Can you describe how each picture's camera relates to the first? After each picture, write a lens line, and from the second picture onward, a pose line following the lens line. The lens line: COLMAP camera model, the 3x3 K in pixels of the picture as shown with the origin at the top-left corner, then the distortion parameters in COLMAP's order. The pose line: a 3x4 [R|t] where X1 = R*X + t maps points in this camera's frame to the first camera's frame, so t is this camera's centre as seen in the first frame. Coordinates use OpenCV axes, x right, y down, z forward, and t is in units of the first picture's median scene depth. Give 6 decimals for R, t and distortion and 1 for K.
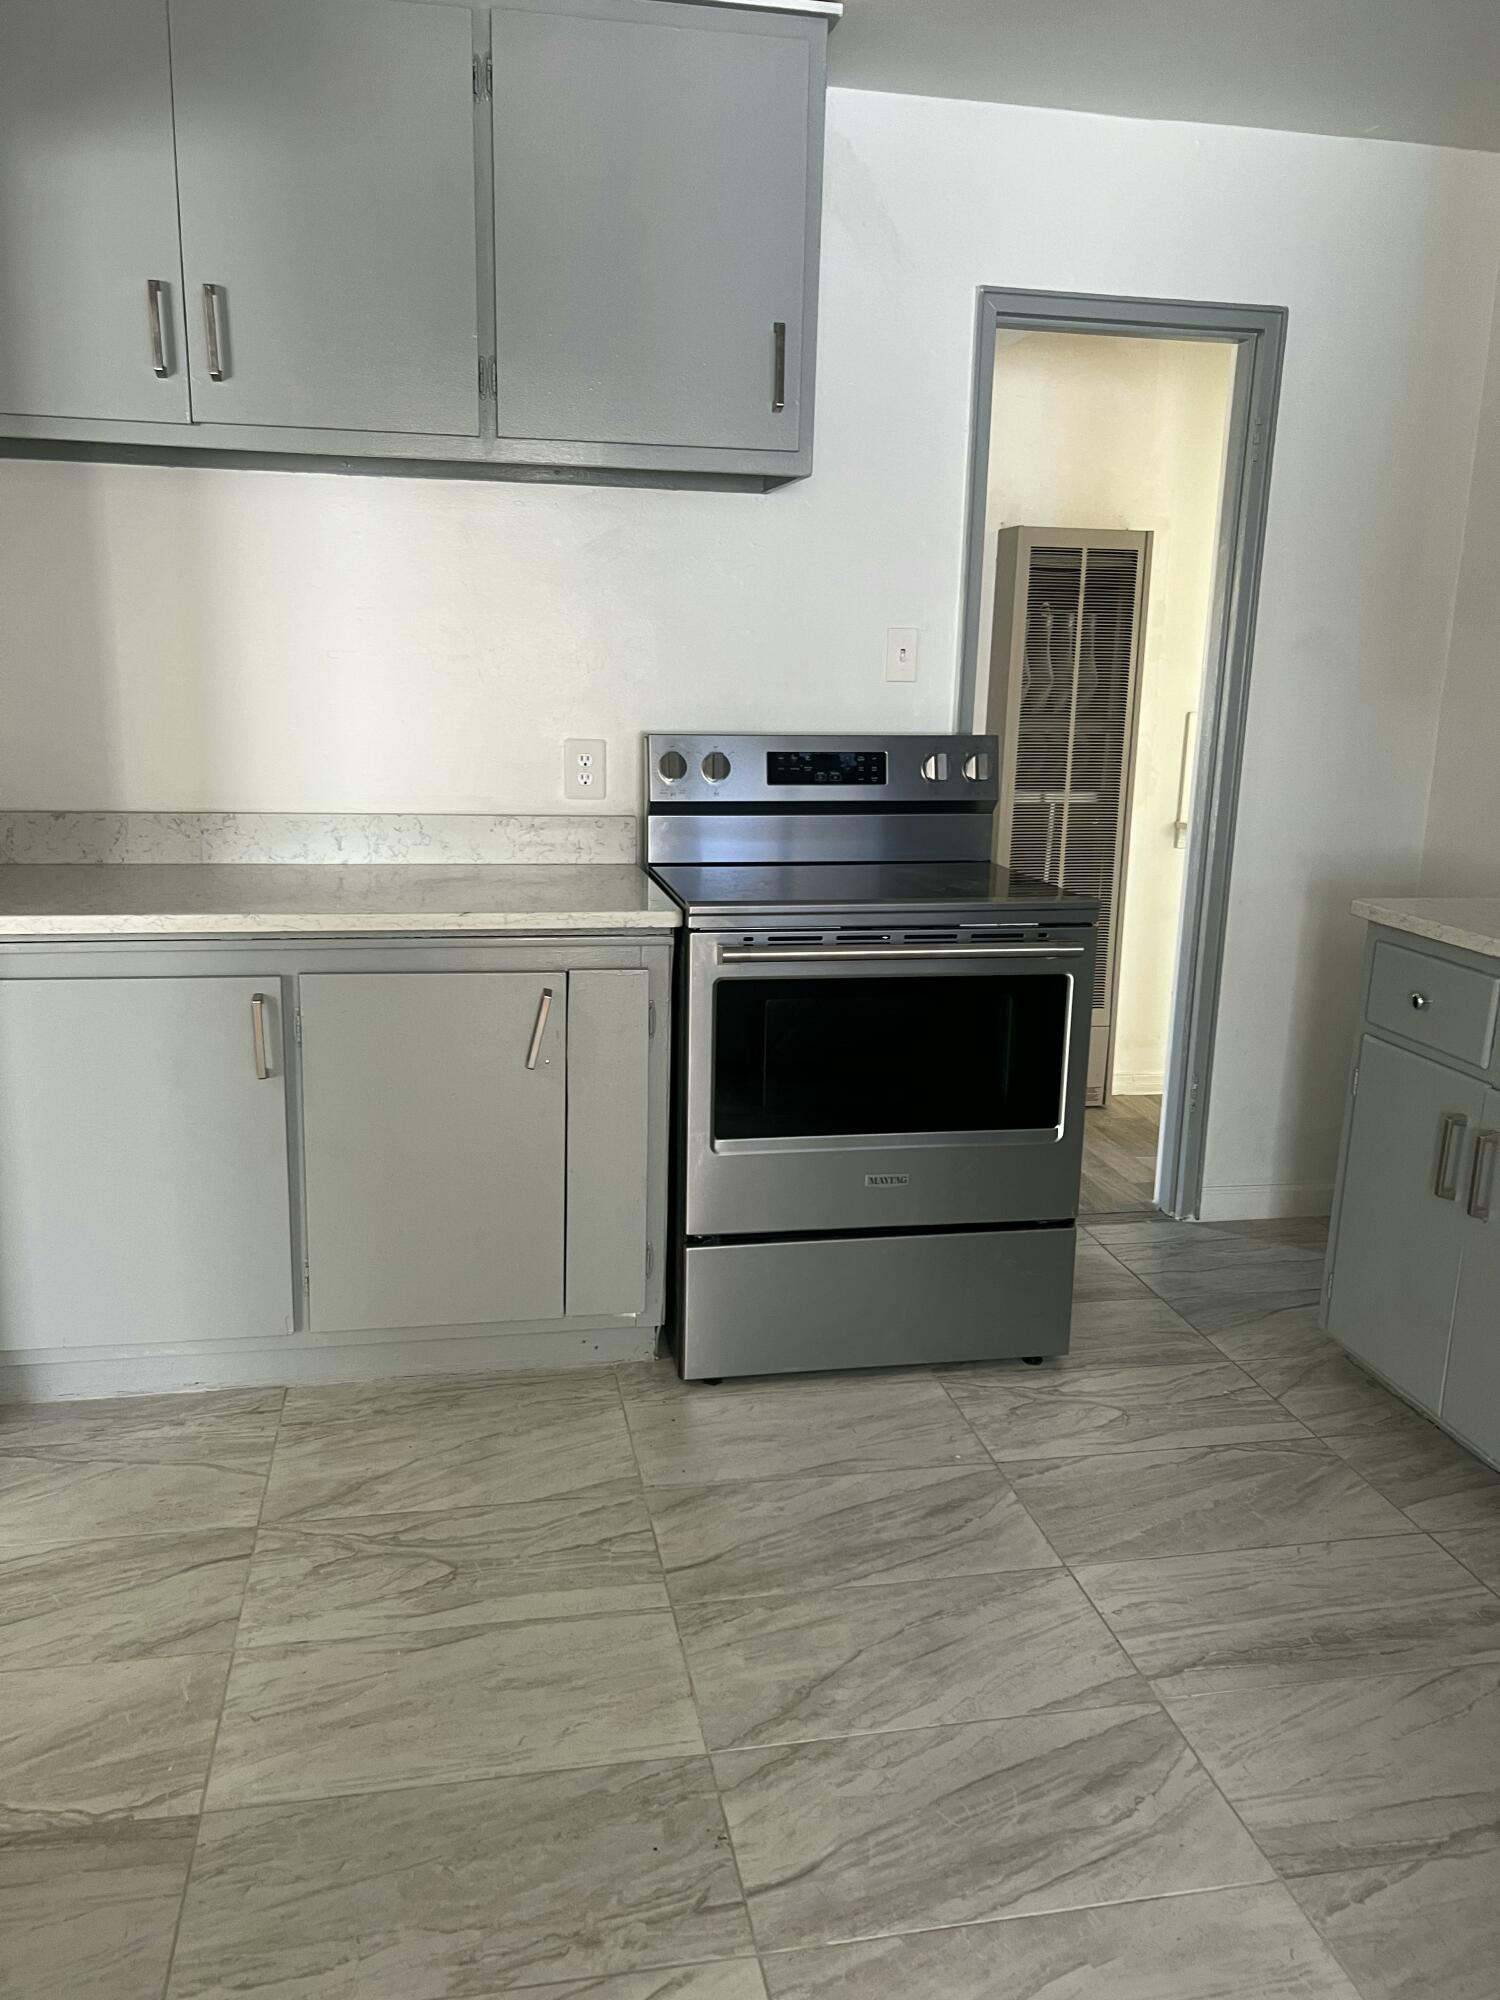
lens RADIAL K [[1503.2, 0, 748.1], [0, 1503.2, 1008.0], [0, 0, 1]] dist [0.024196, -0.025878]
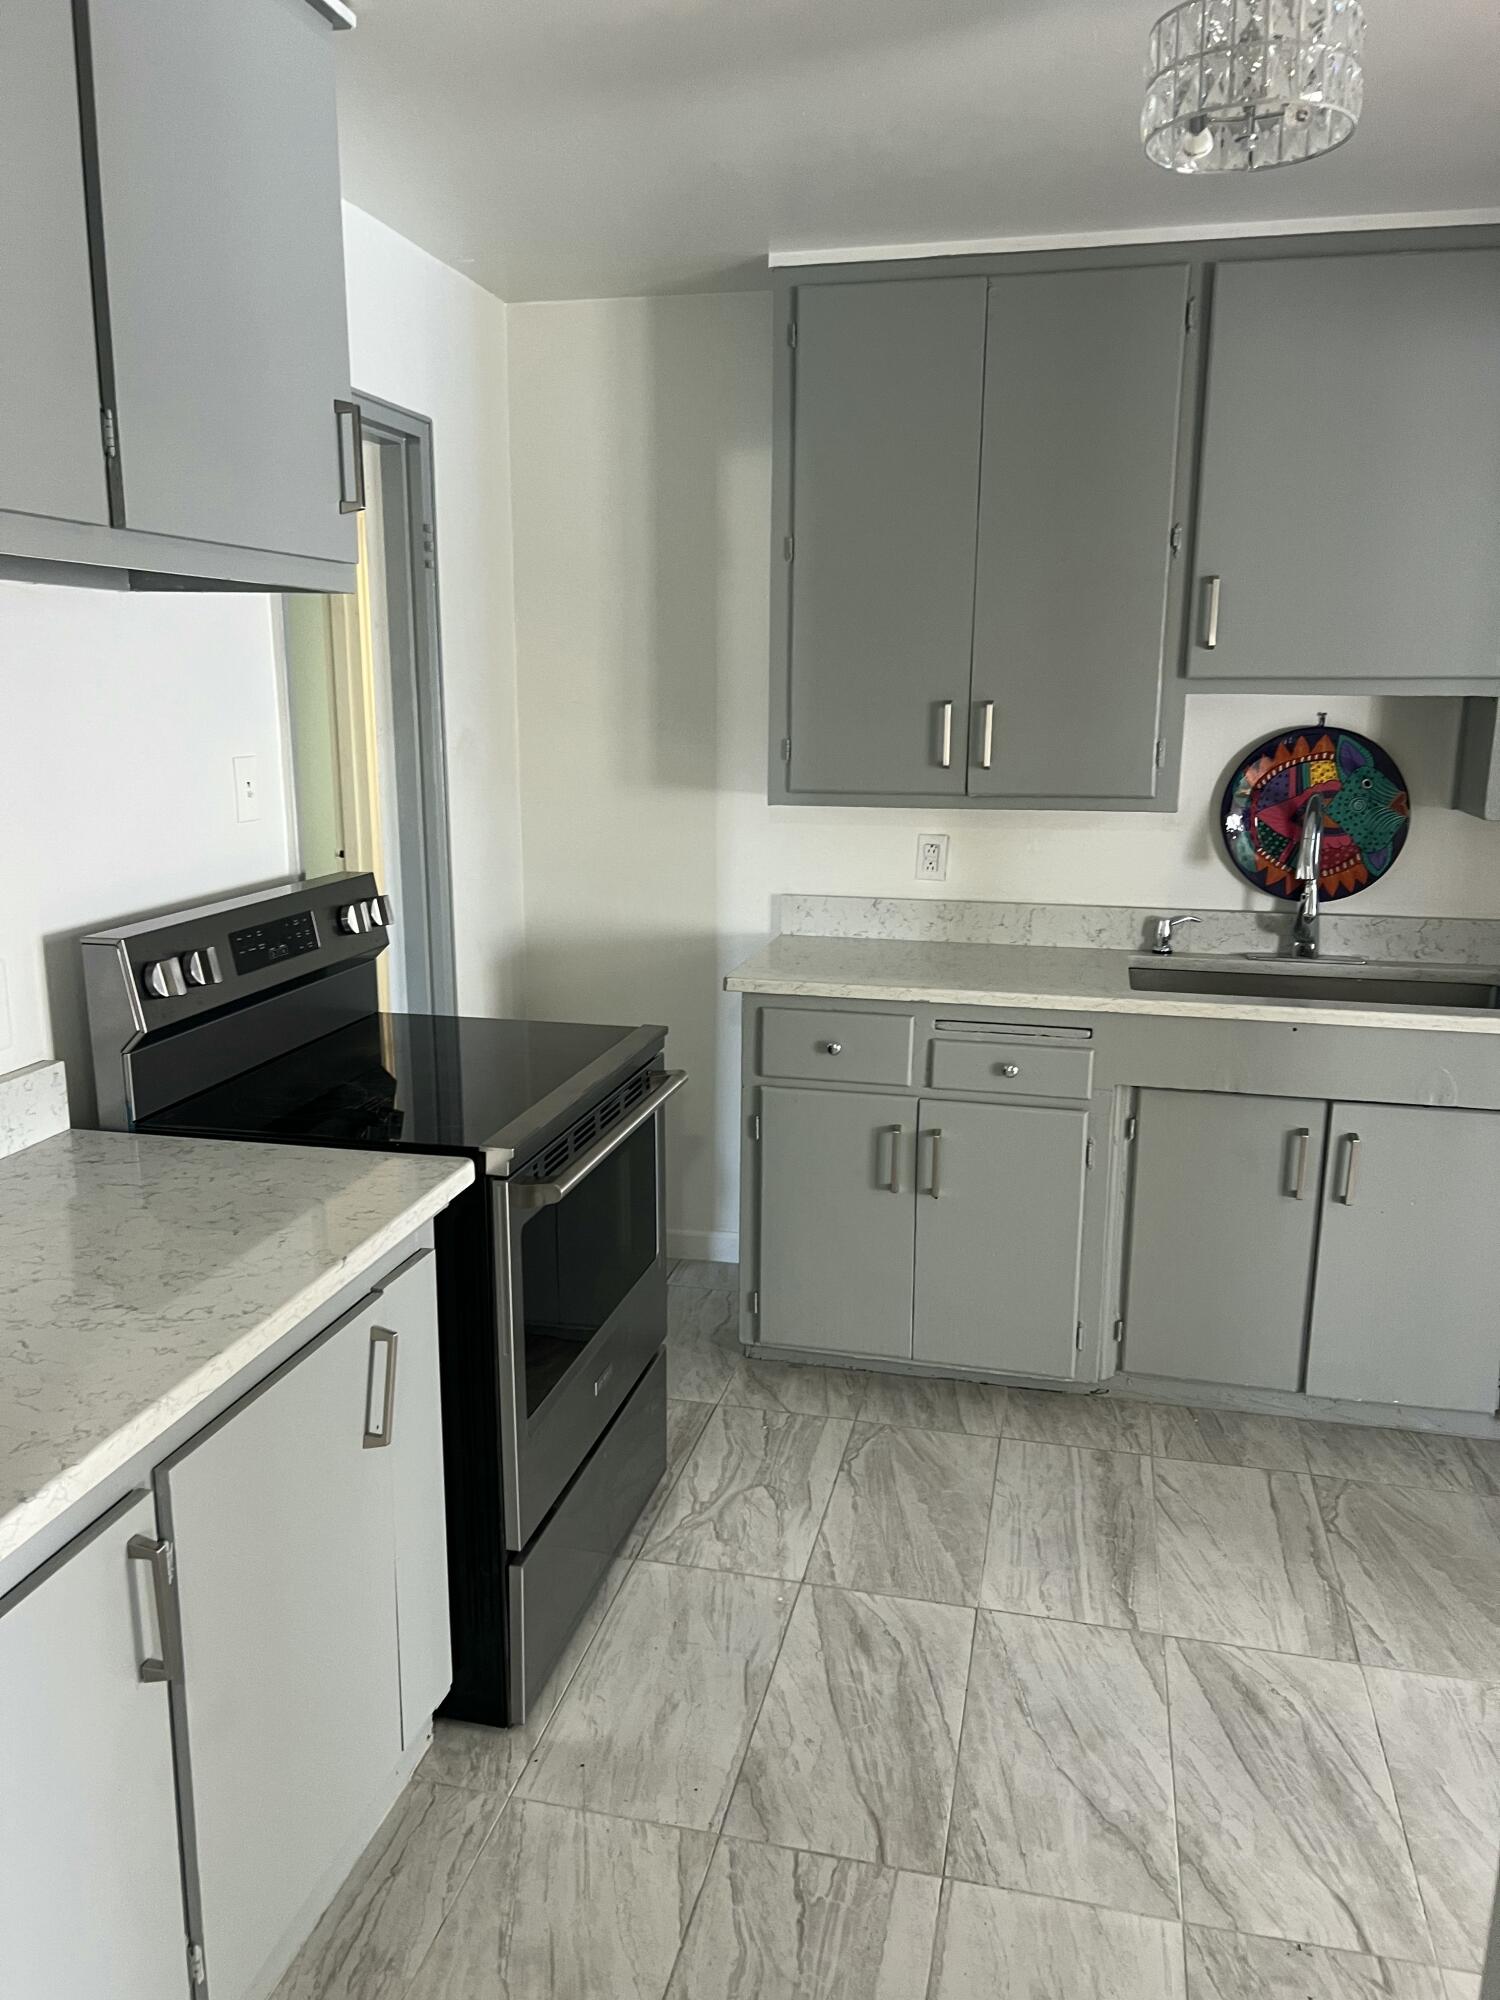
lens RADIAL K [[1503.2, 0, 747.6], [0, 1503.2, 995.2], [0, 0, 1]] dist [0.024196, -0.025878]
pose [[0.420377, -0.207829, 0.883227, -0.760359], [0.211641, 0.969023, 0.127286, -0.250057], [-0.882322, 0.133419, 0.451340, 0.591708]]
